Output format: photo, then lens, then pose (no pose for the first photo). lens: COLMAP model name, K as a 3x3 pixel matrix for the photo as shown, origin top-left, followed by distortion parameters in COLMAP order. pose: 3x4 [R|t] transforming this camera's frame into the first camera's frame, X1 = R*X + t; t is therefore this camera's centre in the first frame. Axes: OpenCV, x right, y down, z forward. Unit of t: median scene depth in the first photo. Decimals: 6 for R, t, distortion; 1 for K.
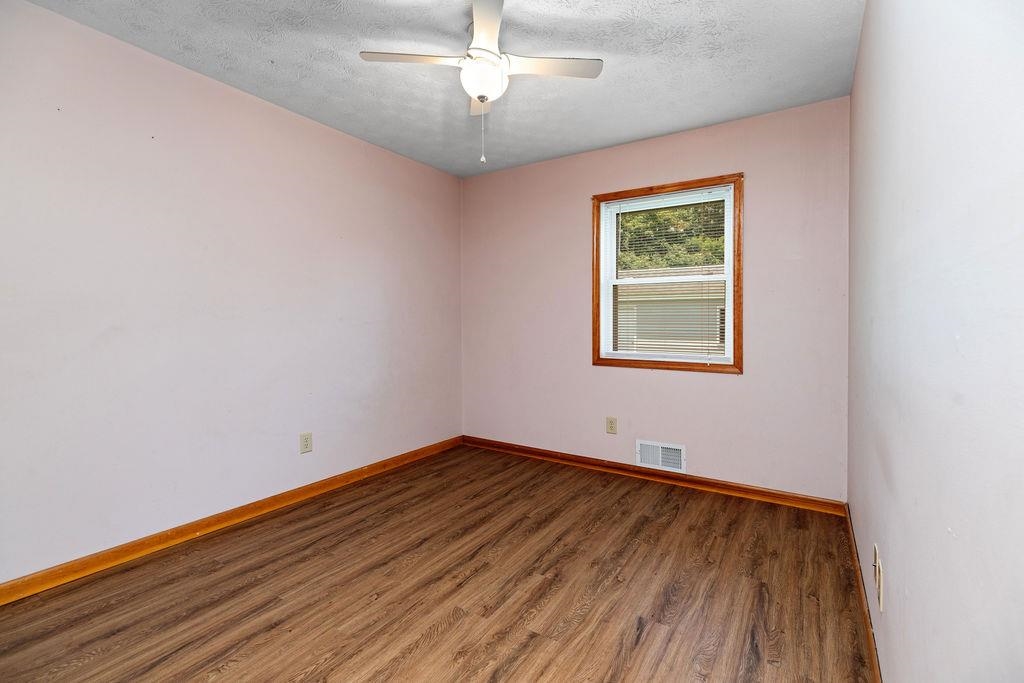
lens RADIAL K [[460.6, 0, 512.8], [0, 460.6, 336.8], [0, 0, 1]] dist [0.008331, -0.001920]
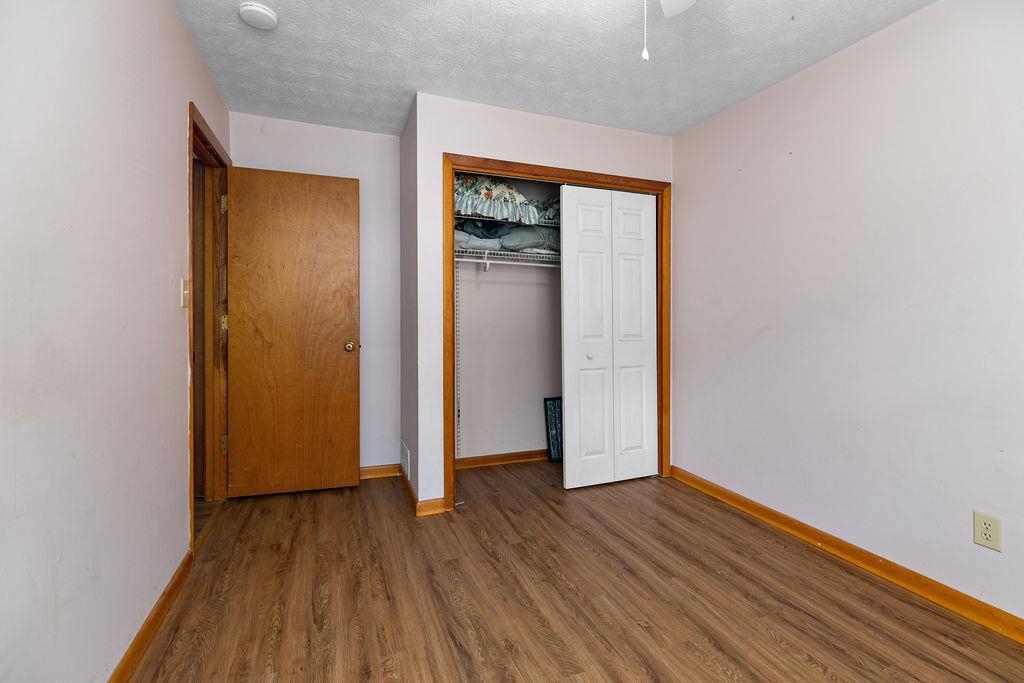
lens RADIAL K [[460.6, 0, 512.6], [0, 460.6, 334.4], [0, 0, 1]] dist [0.008331, -0.001920]
pose [[-0.582824, 0.019930, -0.812354, 0.572557], [-0.036720, 0.998032, 0.050831, -0.039411], [0.811768, 0.059455, -0.580945, 1.281226]]
